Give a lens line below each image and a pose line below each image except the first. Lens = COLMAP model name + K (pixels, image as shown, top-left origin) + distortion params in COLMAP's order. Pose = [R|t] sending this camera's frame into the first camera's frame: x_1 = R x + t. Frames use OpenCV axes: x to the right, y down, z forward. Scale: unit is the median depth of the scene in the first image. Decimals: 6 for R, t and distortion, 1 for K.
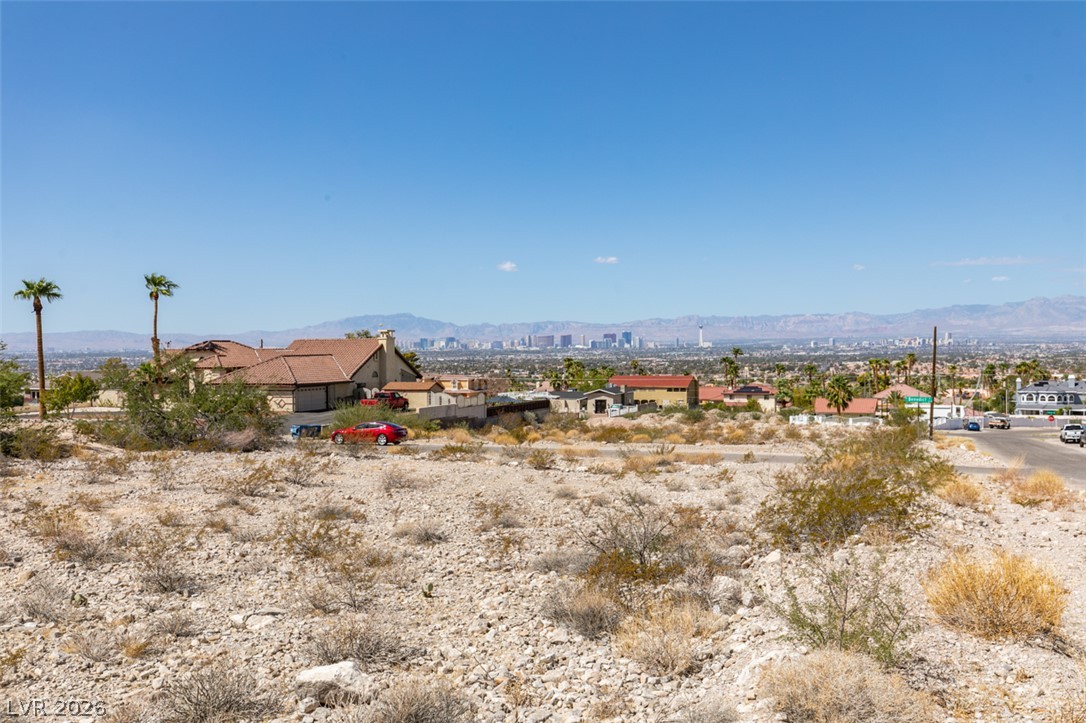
lens RADIAL K [[1105.7, 0, 524.2], [0, 1105.7, 358.6], [0, 0, 1]] dist [0.002102, 0.021620]
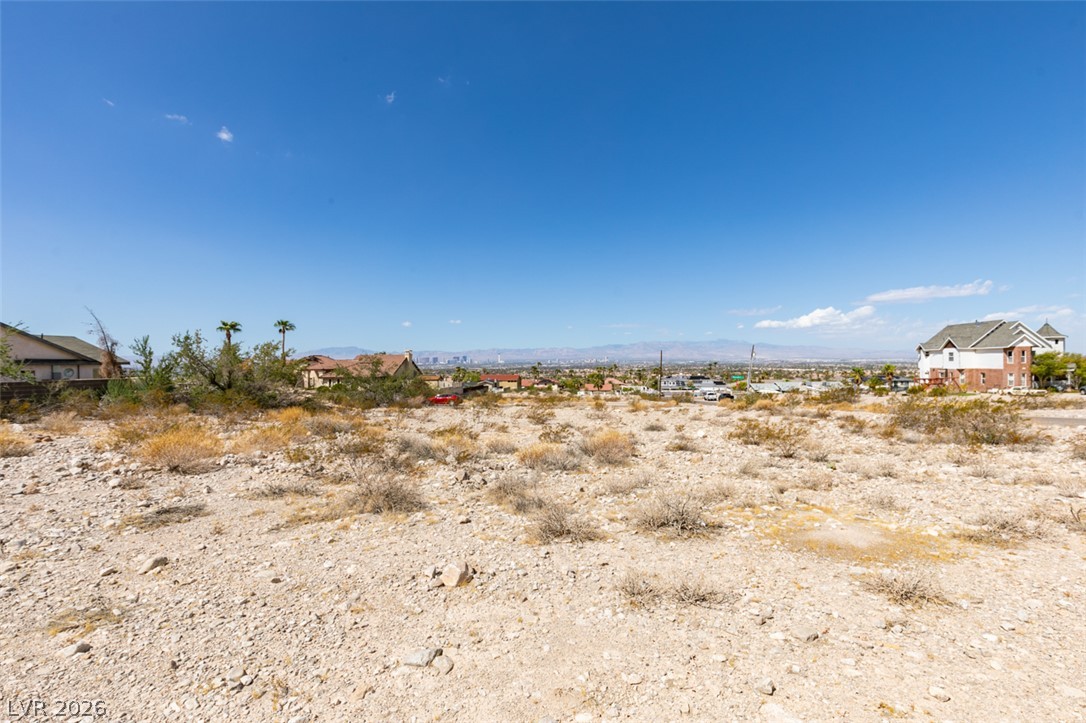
lens RADIAL K [[513.1, 0, 497.4], [0, 513.1, 364.7], [0, 0, 1]] dist [0.002703, -0.000295]
pose [[0.967212, -0.000311, 0.253971, -0.103303], [0.003841, 0.999903, -0.013401, 0.006754], [-0.253942, 0.013937, 0.967119, 0.035382]]
